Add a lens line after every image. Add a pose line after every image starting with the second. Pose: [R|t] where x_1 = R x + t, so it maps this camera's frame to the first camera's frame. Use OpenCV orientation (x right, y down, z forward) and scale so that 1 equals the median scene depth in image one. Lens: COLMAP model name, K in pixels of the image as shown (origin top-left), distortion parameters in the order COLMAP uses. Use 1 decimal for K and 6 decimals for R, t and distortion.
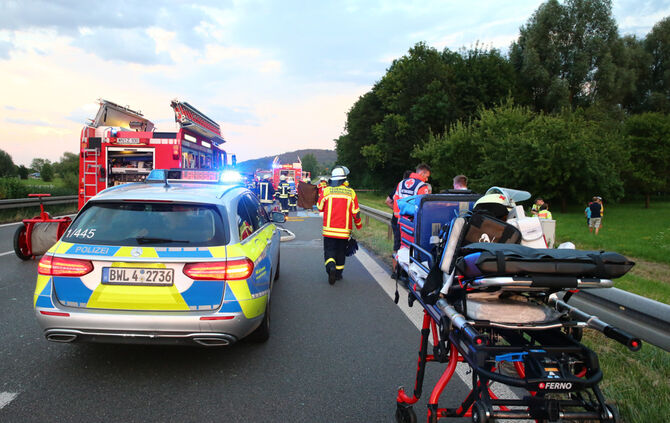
lens RADIAL K [[451.2, 0, 332.1], [0, 451.2, 225.9], [0, 0, 1]] dist [-0.107842, 0.084142]
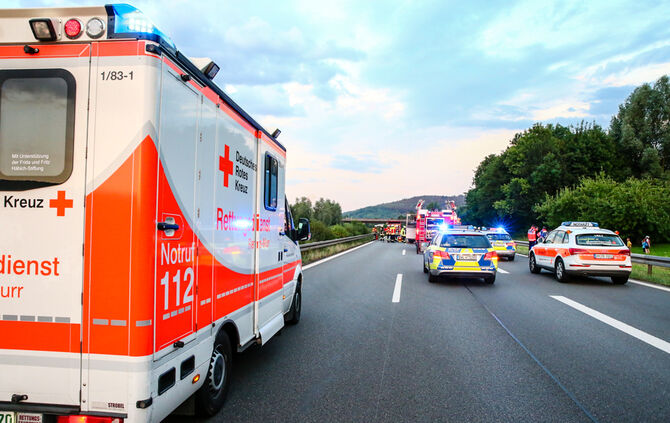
lens RADIAL K [[474.2, 0, 334.3], [0, 474.2, 225.6], [0, 0, 1]] dist [-0.119081, 0.102254]
pose [[0.975859, -0.006524, -0.218302, -0.101411], [-0.015361, 0.995028, -0.098407, 0.042702], [0.217859, 0.099385, 0.970907, -0.492181]]
